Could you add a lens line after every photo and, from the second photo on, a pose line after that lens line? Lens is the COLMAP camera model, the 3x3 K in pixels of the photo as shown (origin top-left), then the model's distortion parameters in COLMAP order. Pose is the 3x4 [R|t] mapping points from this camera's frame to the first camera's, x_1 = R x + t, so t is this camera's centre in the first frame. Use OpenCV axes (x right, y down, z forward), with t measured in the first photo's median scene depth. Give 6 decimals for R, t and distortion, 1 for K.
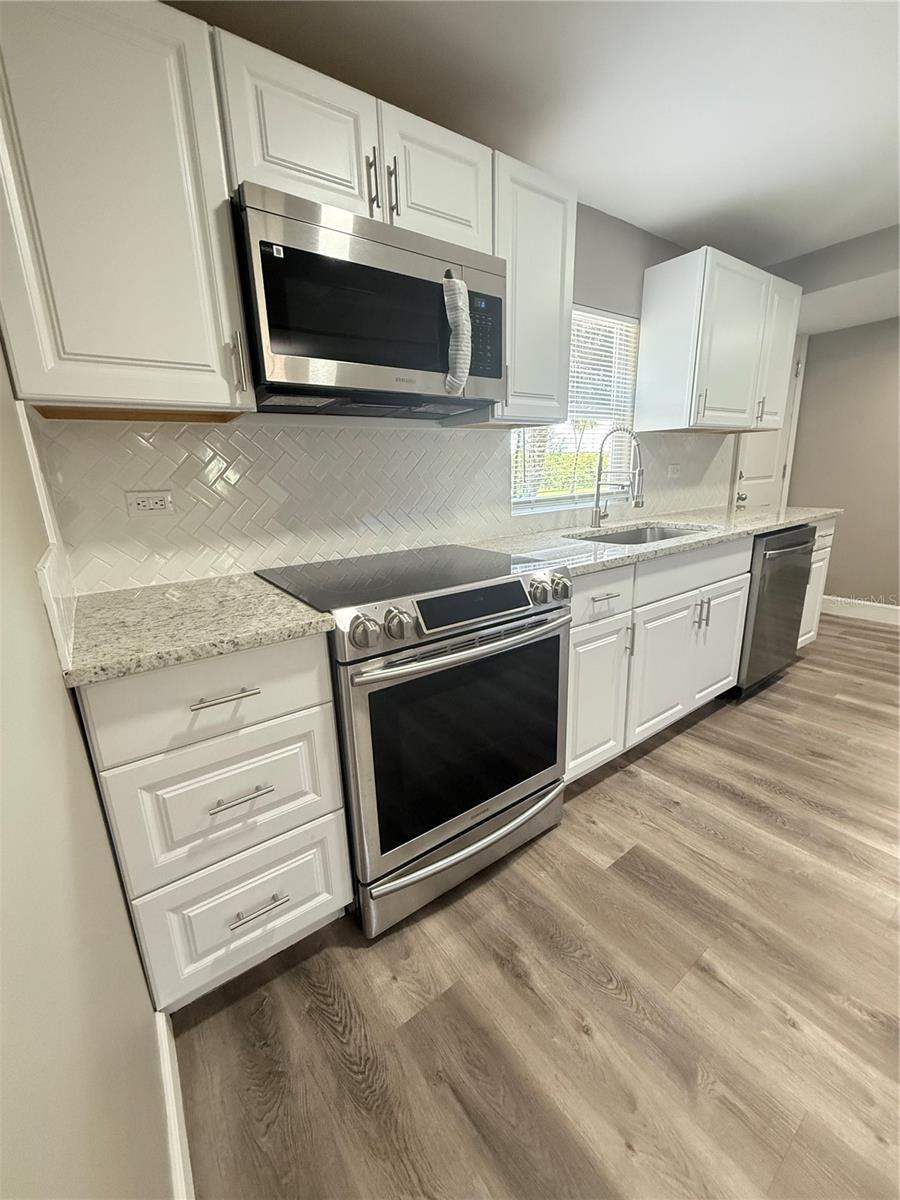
lens RADIAL K [[482.0, 0, 448.7], [0, 482.0, 601.1], [0, 0, 1]] dist [0.000199, 0.000306]
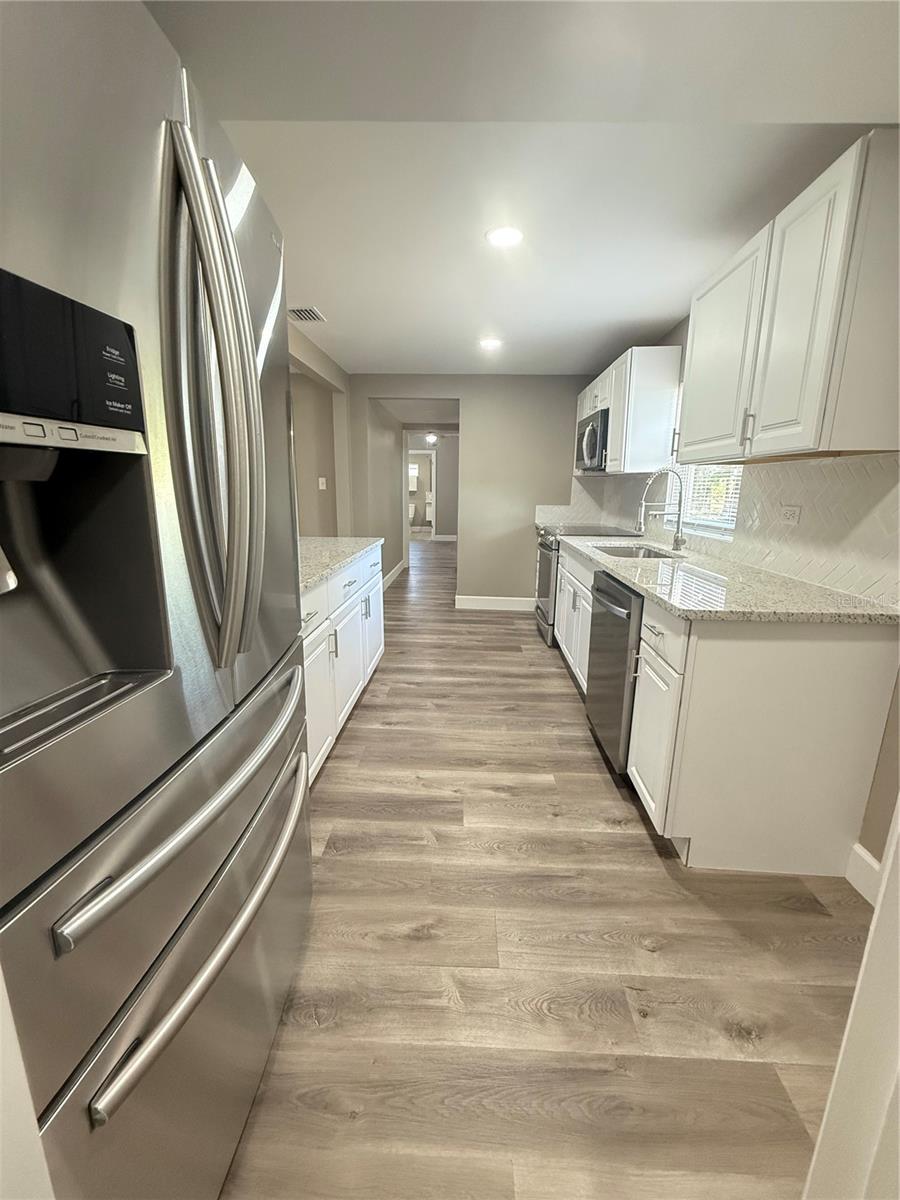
lens RADIAL K [[482.0, 0, 452.6], [0, 482.0, 600.1], [0, 0, 1]] dist [0.000199, 0.000306]
pose [[-0.624670, 0.200238, -0.754780, 1.920870], [-0.183831, 0.901691, 0.391355, -0.499131], [0.758943, 0.383220, -0.526449, 1.531274]]
